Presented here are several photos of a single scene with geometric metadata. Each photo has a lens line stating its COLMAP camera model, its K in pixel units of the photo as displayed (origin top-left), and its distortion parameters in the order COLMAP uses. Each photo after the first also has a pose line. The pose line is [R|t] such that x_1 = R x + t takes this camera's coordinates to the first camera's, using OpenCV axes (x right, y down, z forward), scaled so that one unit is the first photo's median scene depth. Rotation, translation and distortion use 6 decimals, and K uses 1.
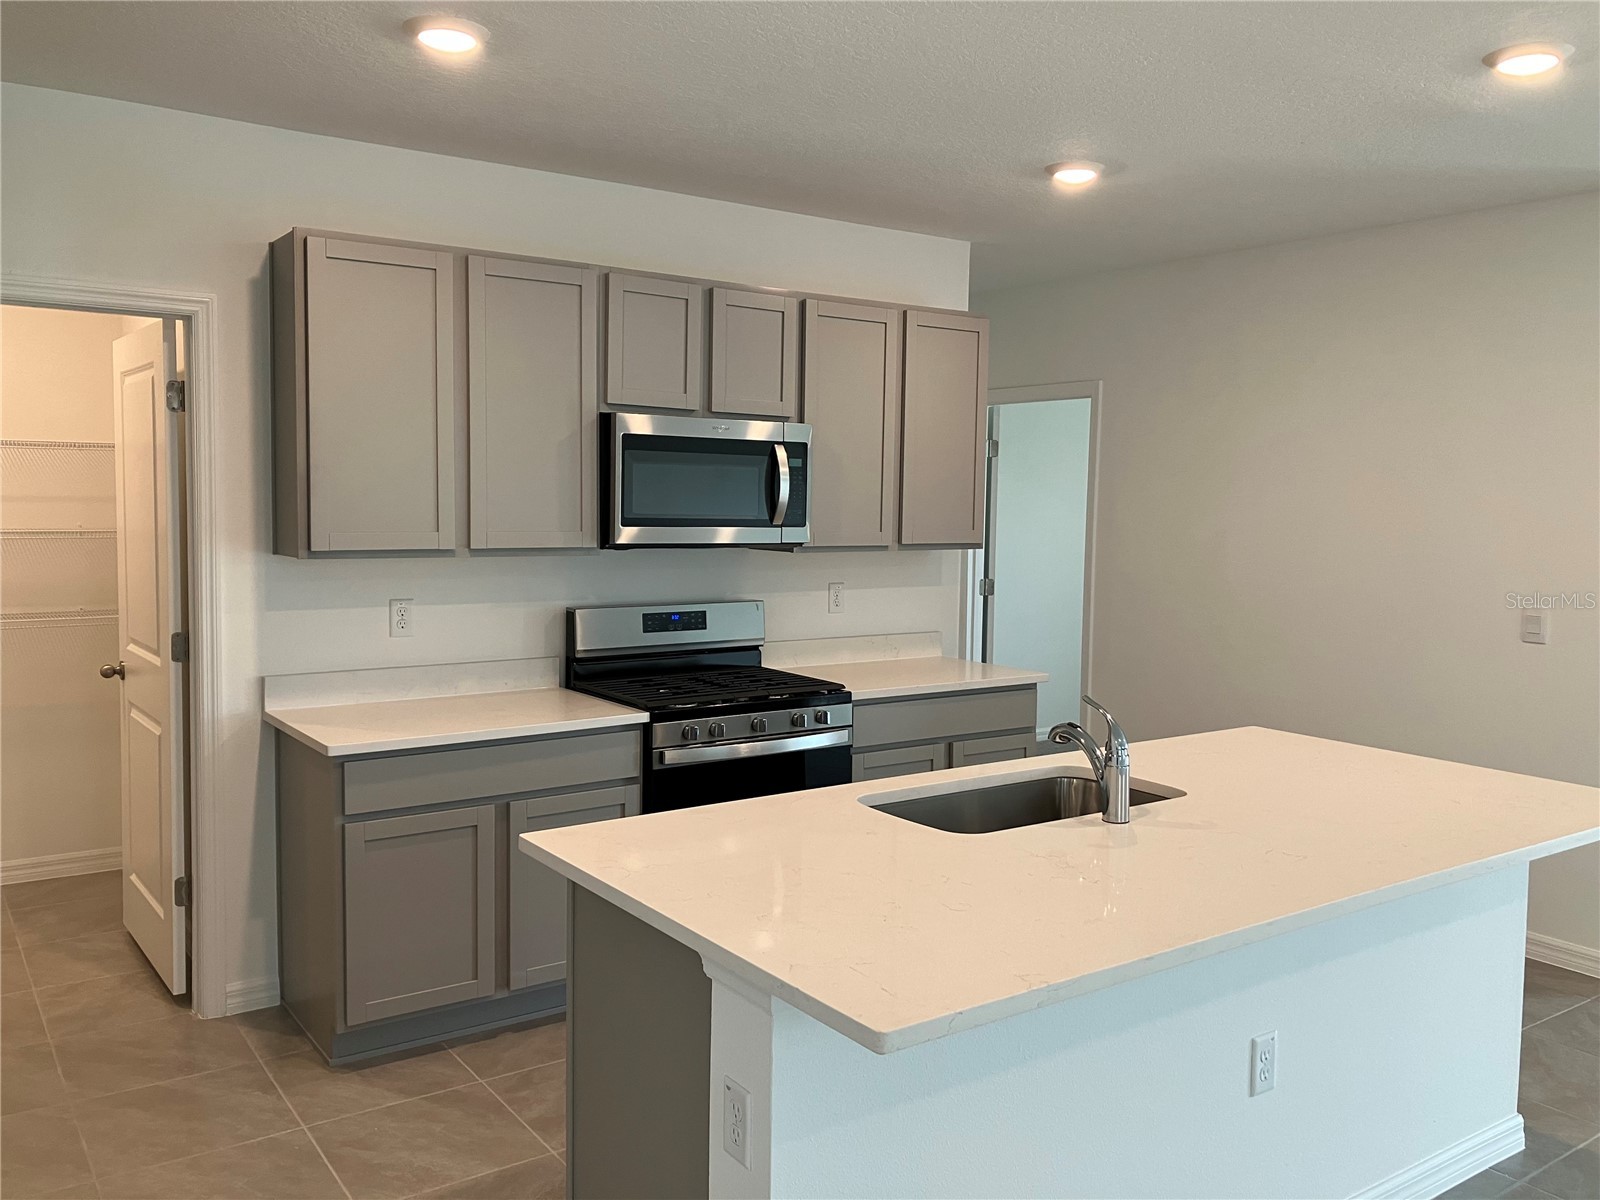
lens RADIAL K [[1310.9, 0, 806.8], [0, 1310.9, 595.4], [0, 0, 1]] dist [0.028363, 0.004036]
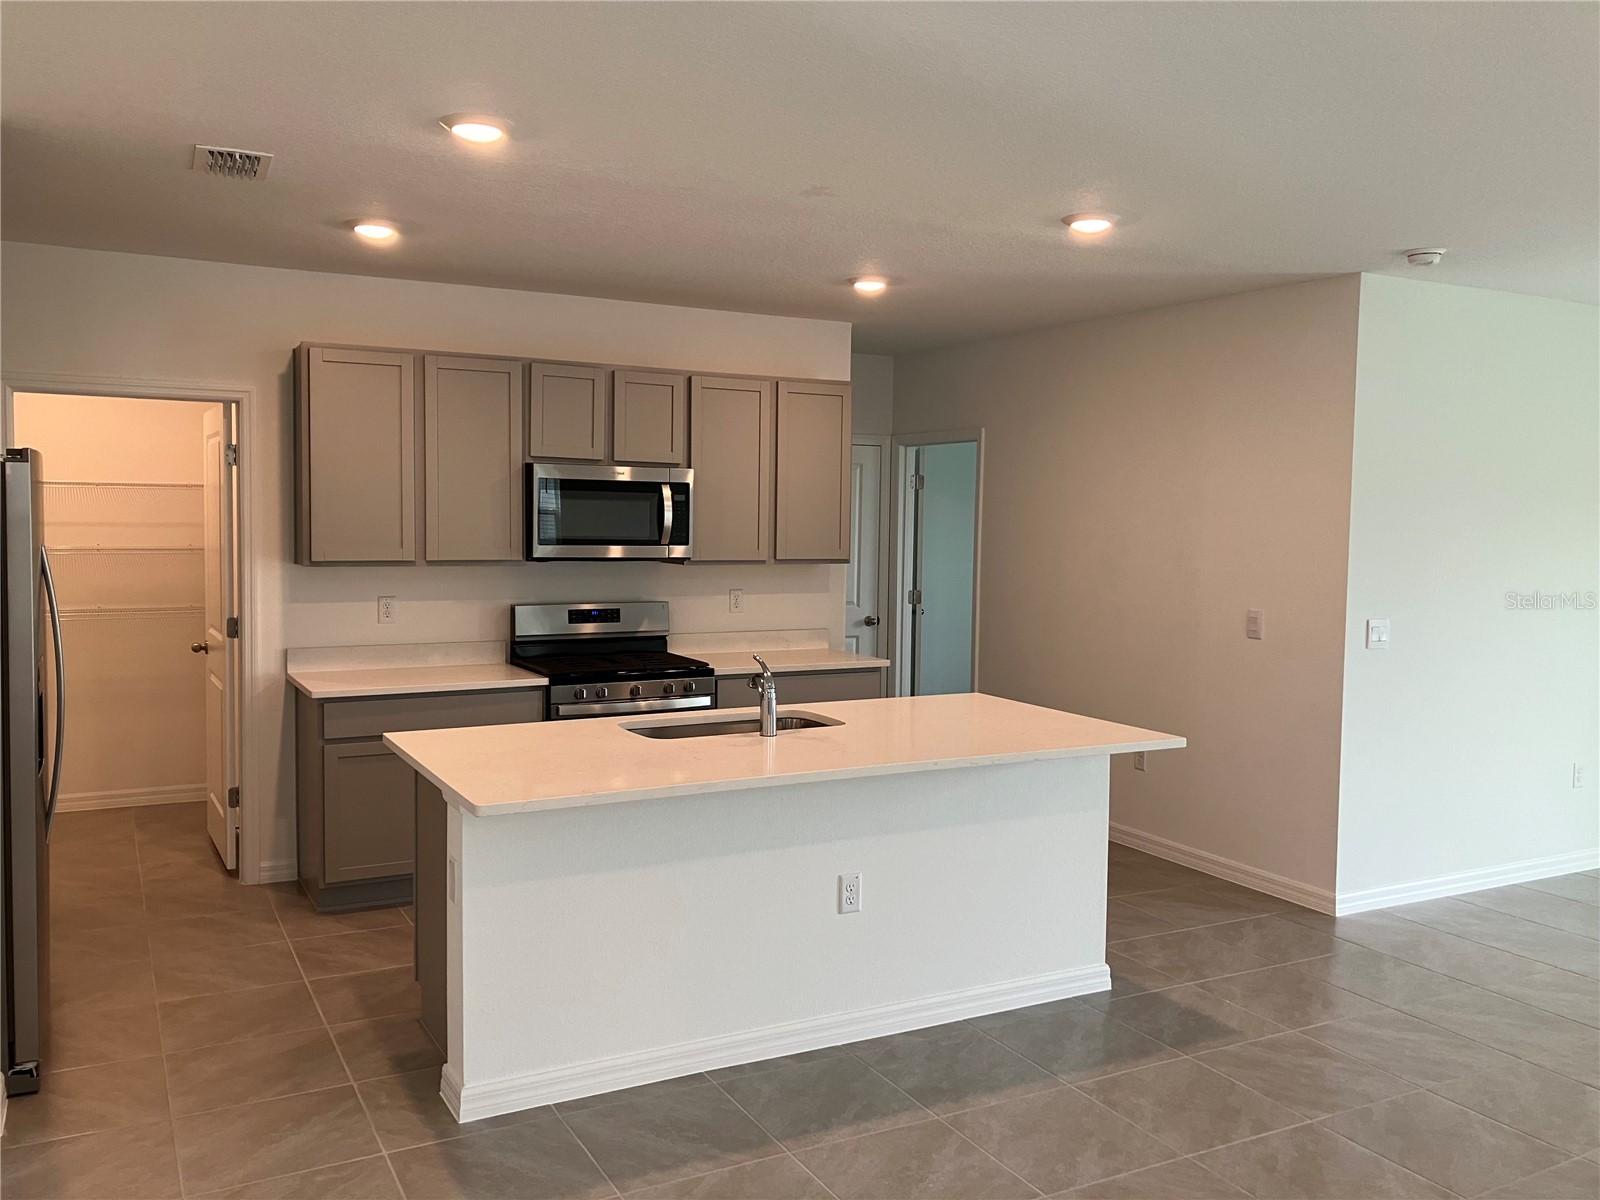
lens RADIAL K [[1317.0, 0, 800.0], [0, 1317.0, 600.0], [0, 0, 1]] dist [0.036266, -0.012950]
pose [[0.992106, 0.006819, -0.125213, 0.307461], [-0.008432, 0.999888, -0.012361, 0.020487], [0.125114, 0.013319, 0.992053, -0.346056]]
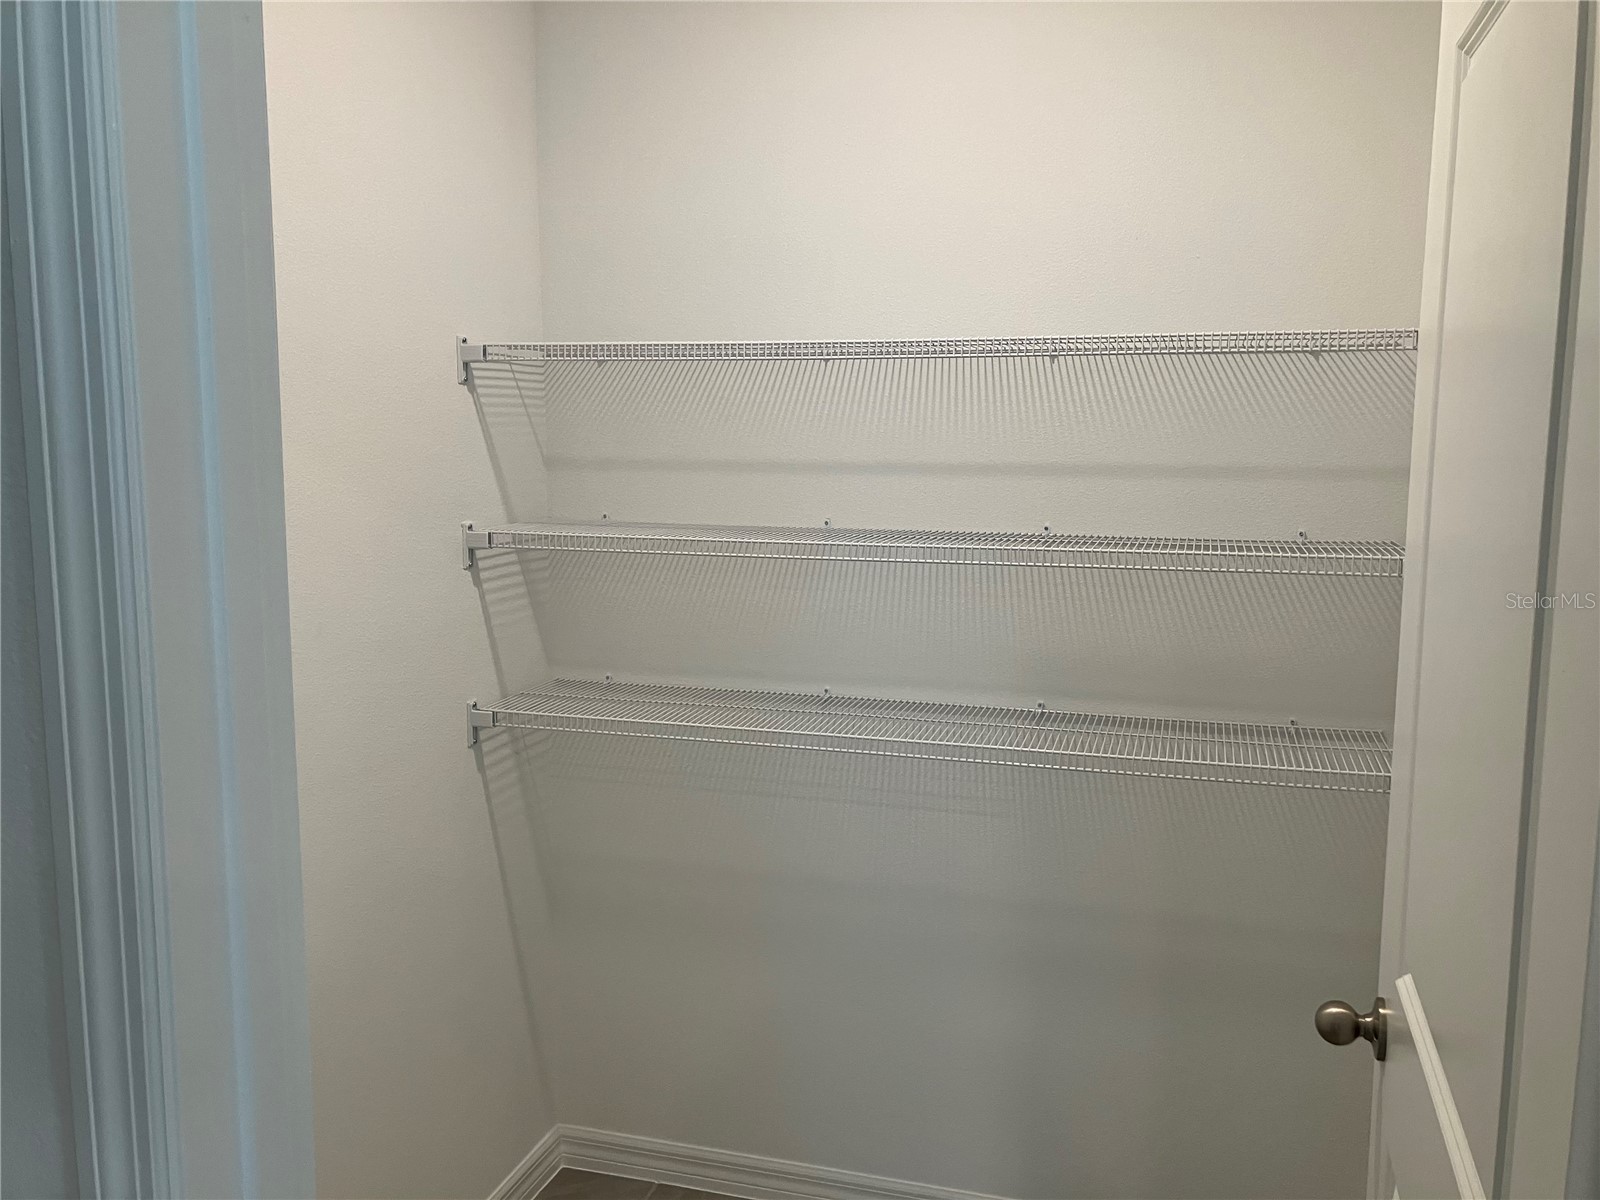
lens RADIAL K [[1377.6, 0, 803.6], [0, 1377.6, 604.3], [0, 0, 1]] dist [0.061728, -0.002403]
pose [[0.606366, 0.083672, -0.790771, -0.373936], [-0.051765, 0.996493, 0.065747, -0.065578], [0.793499, 0.001067, 0.608571, 0.743304]]
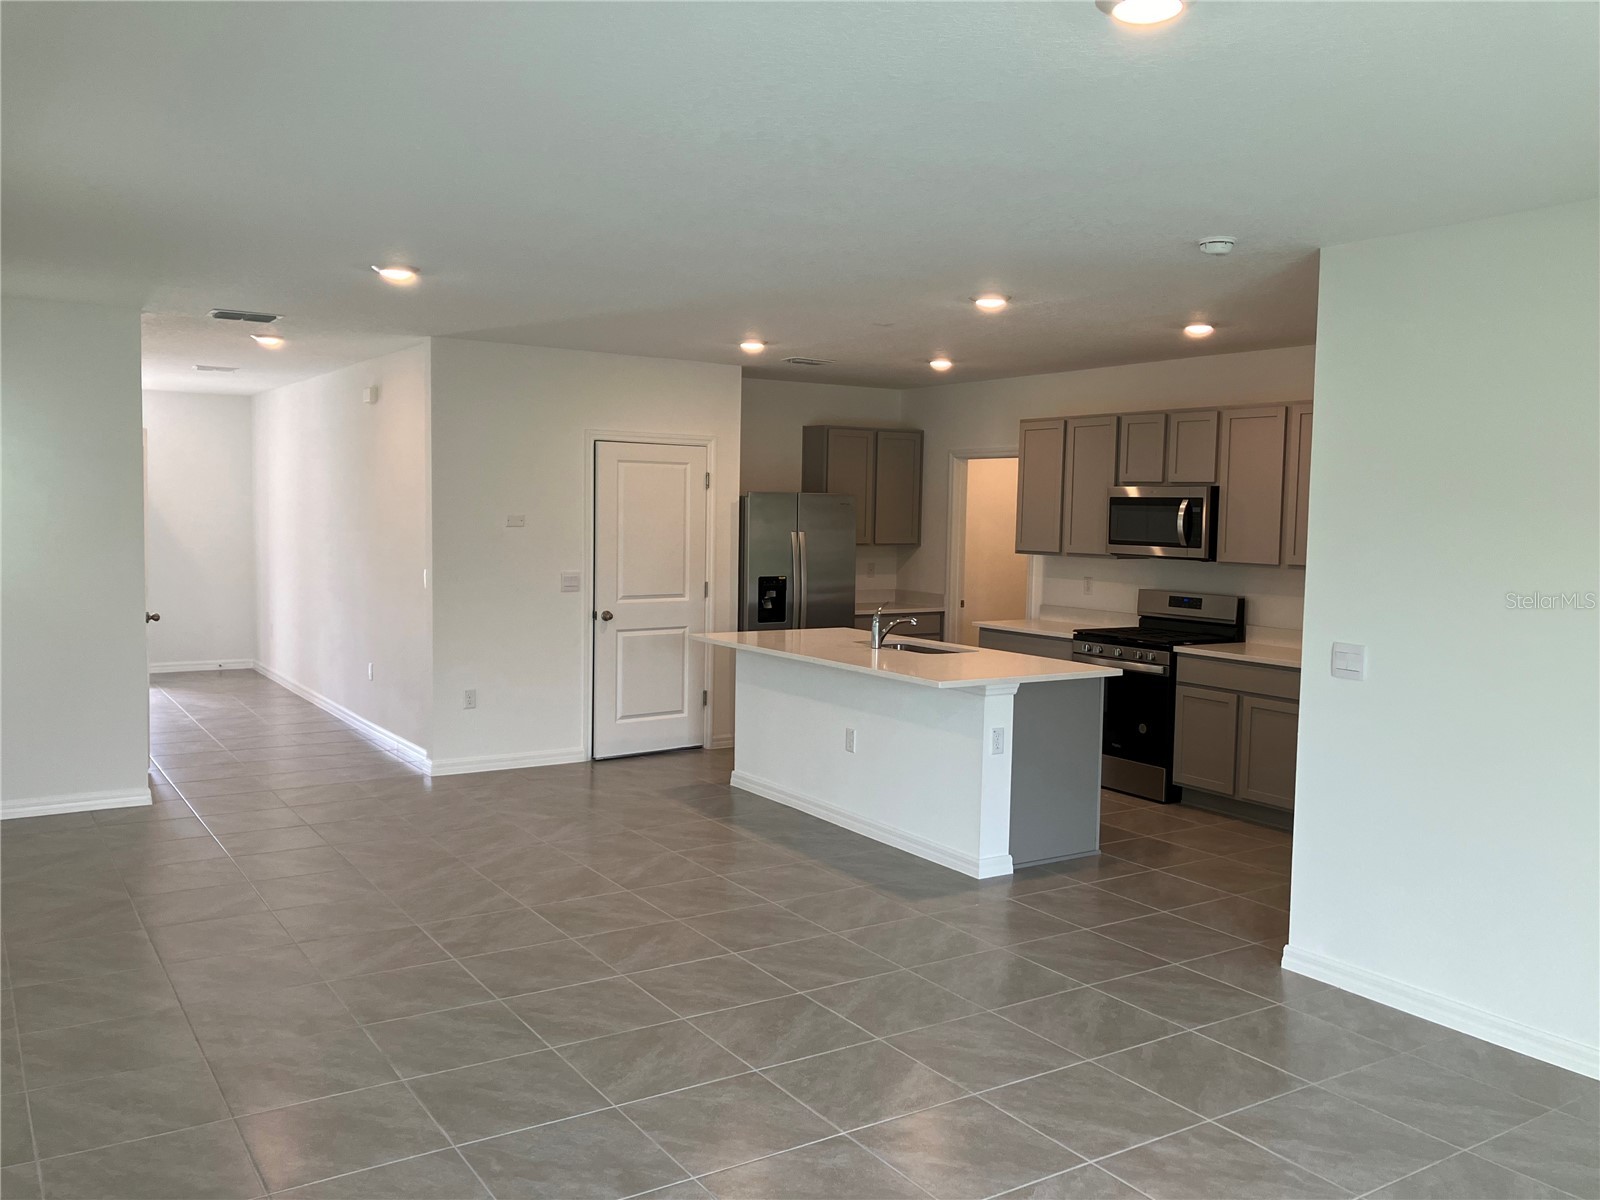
lens RADIAL K [[1299.3, 0, 771.3], [0, 1299.3, 601.0], [0, 0, 1]] dist [0.011135, 0.009067]
pose [[-0.065125, 0.052250, -0.996508, 1.841583], [-0.098715, 0.993393, 0.058538, -0.031797], [0.992982, 0.102182, -0.059537, 0.619341]]
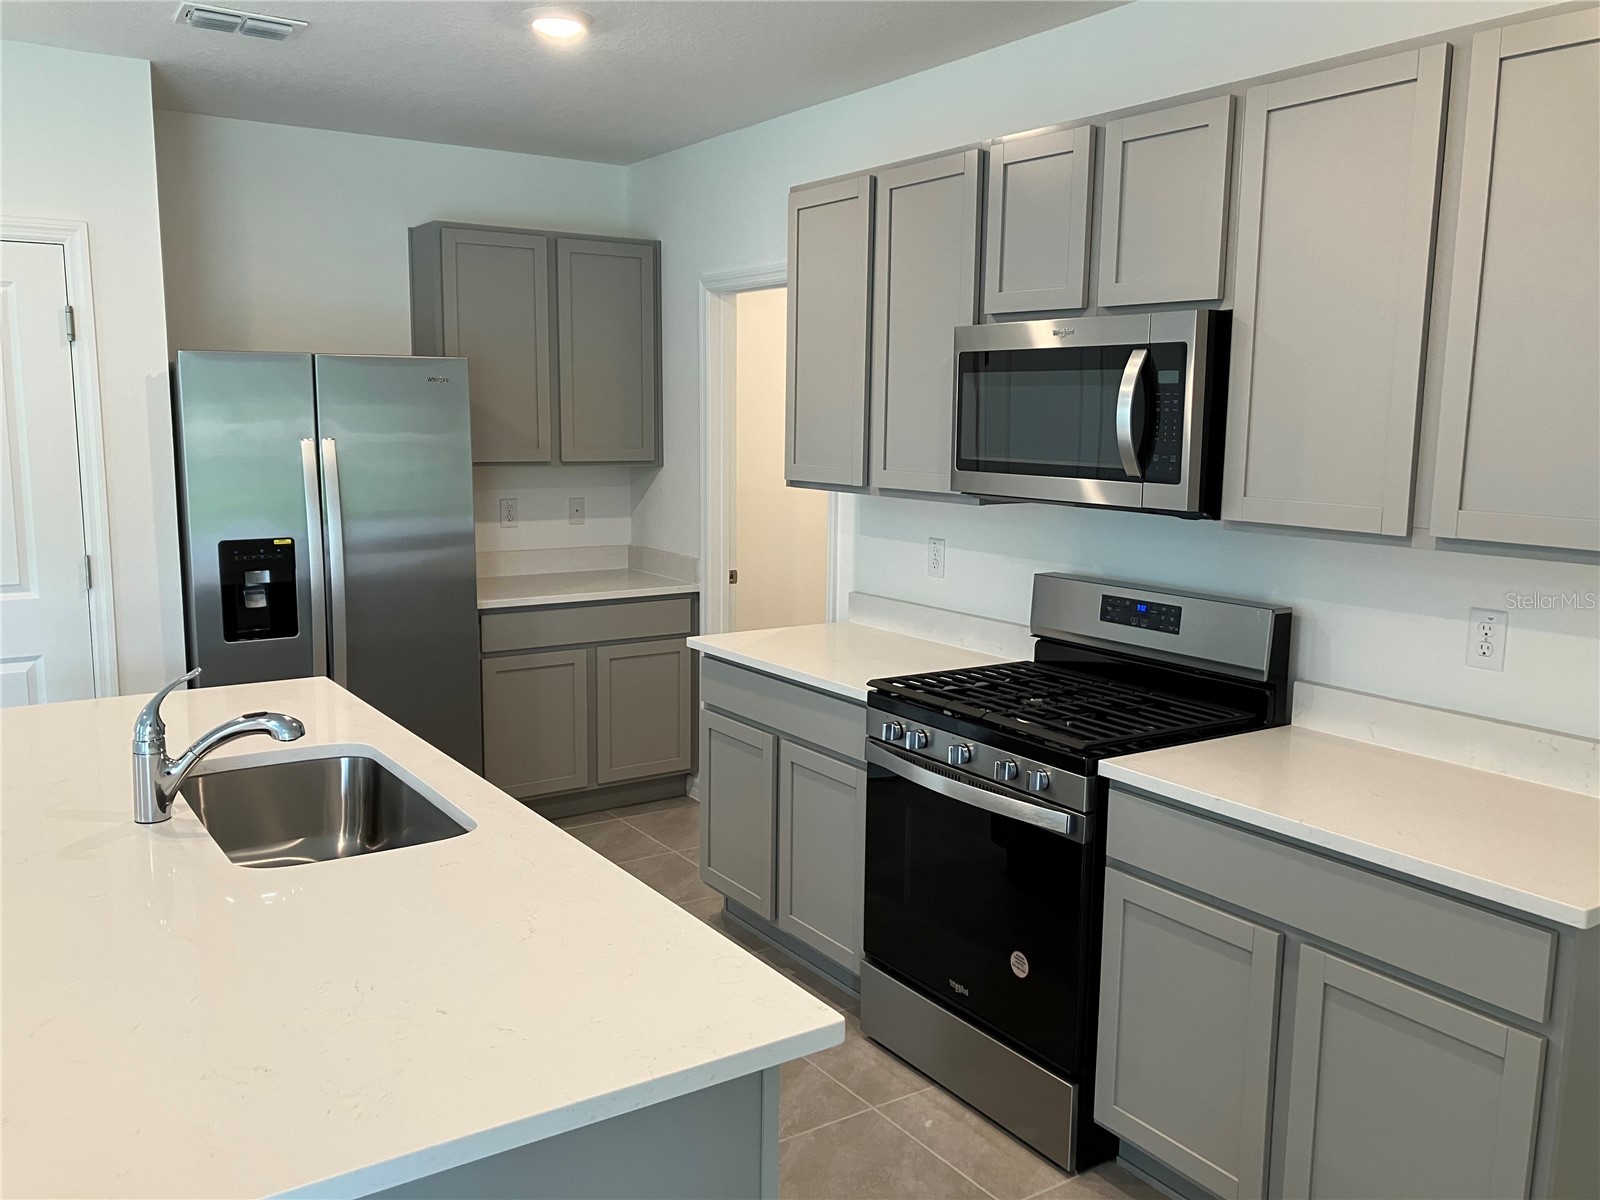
lens RADIAL K [[1317.0, 0, 800.0], [0, 1317.0, 600.0], [0, 0, 1]] dist [0.036266, -0.012950]
pose [[-0.034481, 0.123840, -0.991703, 0.672149], [-0.093541, 0.987537, 0.126572, -0.066338], [0.995018, 0.097129, -0.022467, 0.927492]]
